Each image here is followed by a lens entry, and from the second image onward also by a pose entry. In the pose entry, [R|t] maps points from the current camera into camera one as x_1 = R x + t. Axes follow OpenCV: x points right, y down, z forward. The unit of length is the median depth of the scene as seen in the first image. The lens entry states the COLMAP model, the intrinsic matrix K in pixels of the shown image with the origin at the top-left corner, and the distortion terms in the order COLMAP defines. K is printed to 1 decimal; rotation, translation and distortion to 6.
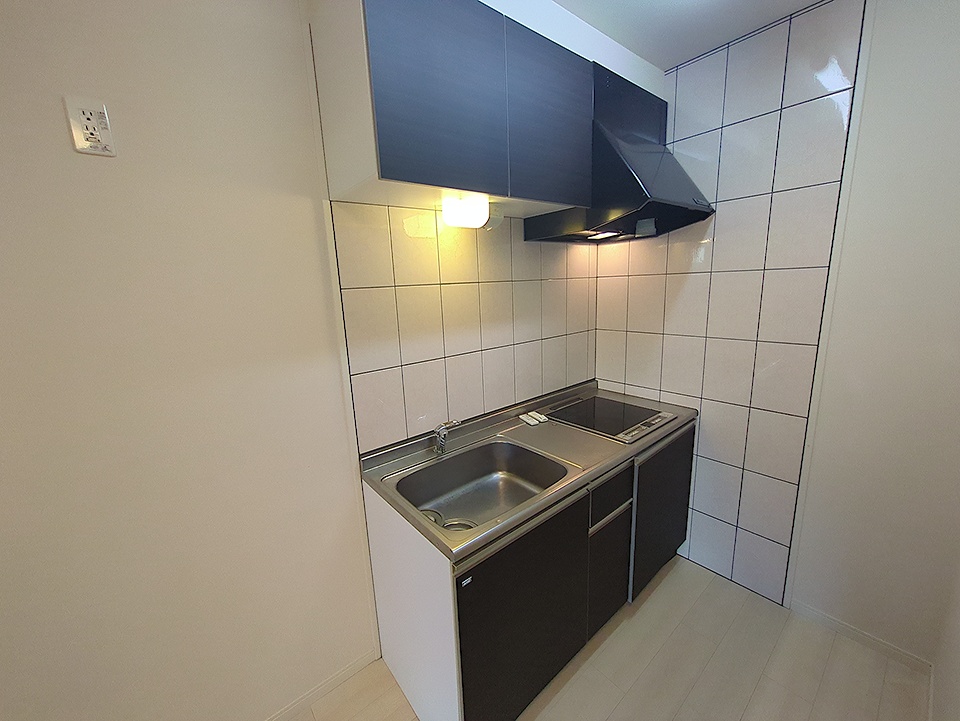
lens RADIAL K [[379.0, 0, 477.5], [0, 379.0, 358.9], [0, 0, 1]] dist [-0.001954, -0.000050]
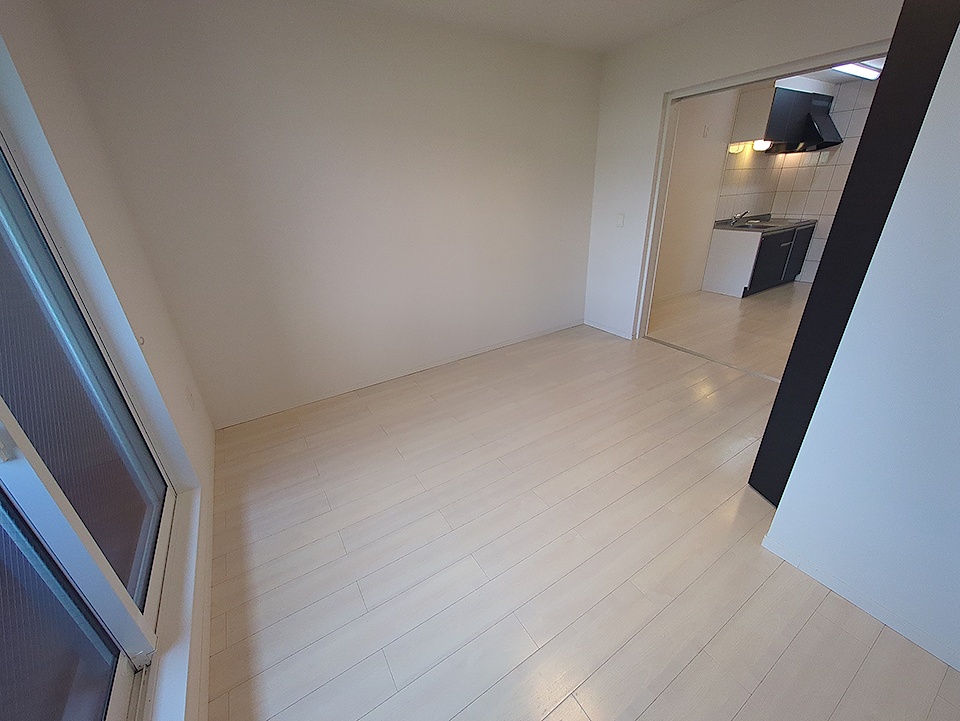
lens RADIAL K [[381.7, 0, 480.0], [0, 381.7, 360.5], [0, 0, 1]] dist [0.000069, 0.000134]
pose [[0.991738, 0.055493, -0.115655, -1.696035], [-0.027143, 0.971952, 0.233606, 0.628995], [0.125375, -0.228537, 0.965428, -2.562469]]
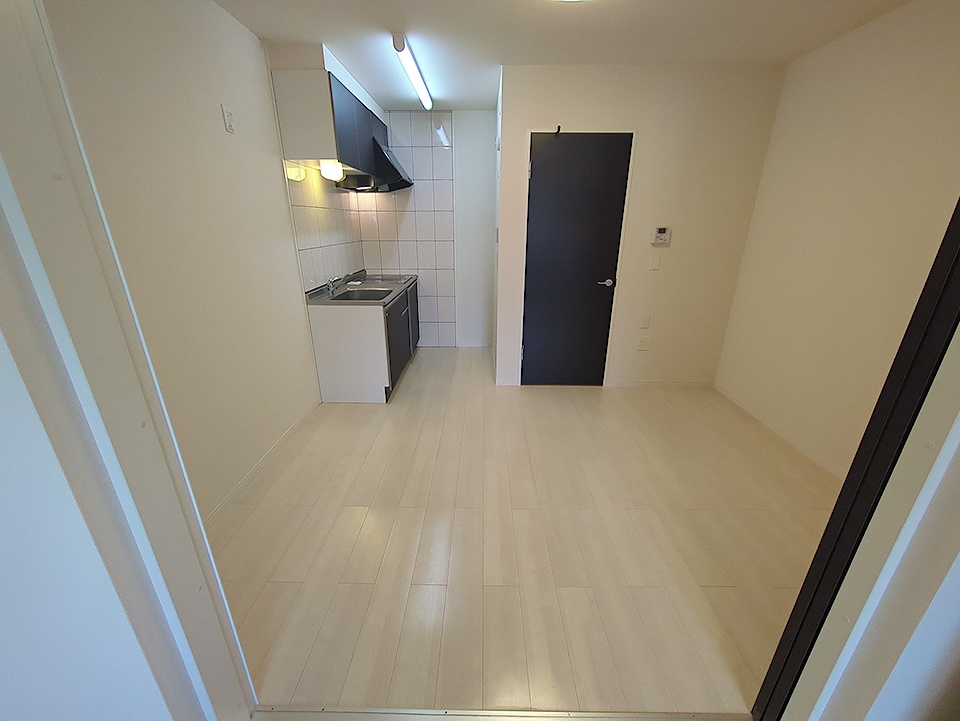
lens RADIAL K [[379.0, 0, 477.5], [0, 379.0, 358.9], [0, 0, 1]] dist [-0.001954, -0.000050]
pose [[0.642320, -0.217676, 0.734876, -1.072188], [0.124085, 0.975706, 0.180555, 0.290457], [-0.756325, -0.024787, 0.653726, -0.851920]]
